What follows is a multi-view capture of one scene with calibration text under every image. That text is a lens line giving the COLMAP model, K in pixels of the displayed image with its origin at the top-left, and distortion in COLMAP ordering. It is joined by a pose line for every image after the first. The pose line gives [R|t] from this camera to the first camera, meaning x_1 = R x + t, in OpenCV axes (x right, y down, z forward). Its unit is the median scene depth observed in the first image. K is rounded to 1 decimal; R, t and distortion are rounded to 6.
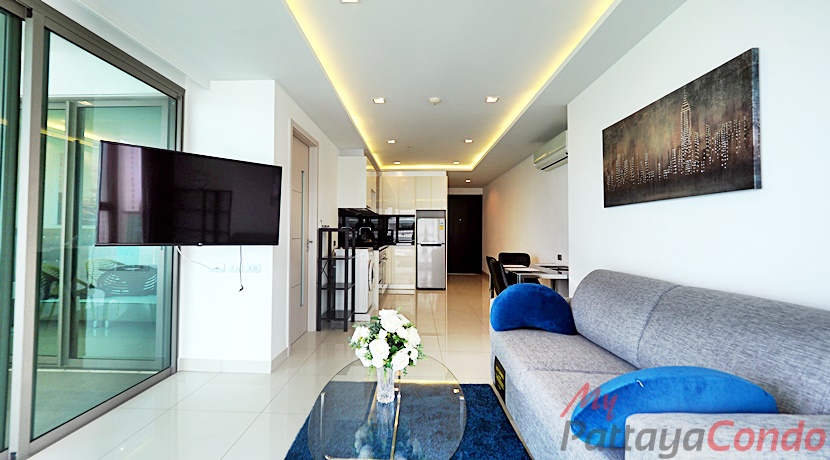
lens RADIAL K [[355.1, 0, 407.7], [0, 355.1, 228.0], [0, 0, 1]] dist [-0.001721, 0.000216]
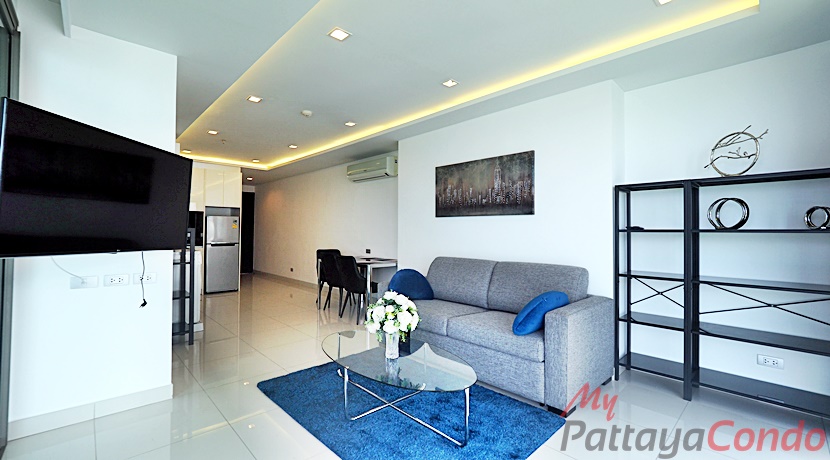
lens RADIAL K [[341.6, 0, 415.0], [0, 341.6, 230.0], [0, 0, 1]] dist [0.053679, 0.000036]
pose [[0.709699, 0.002249, 0.704501, -0.582008], [-0.011883, 0.999891, 0.008778, -0.013633], [-0.704404, -0.014602, 0.709649, -0.001333]]
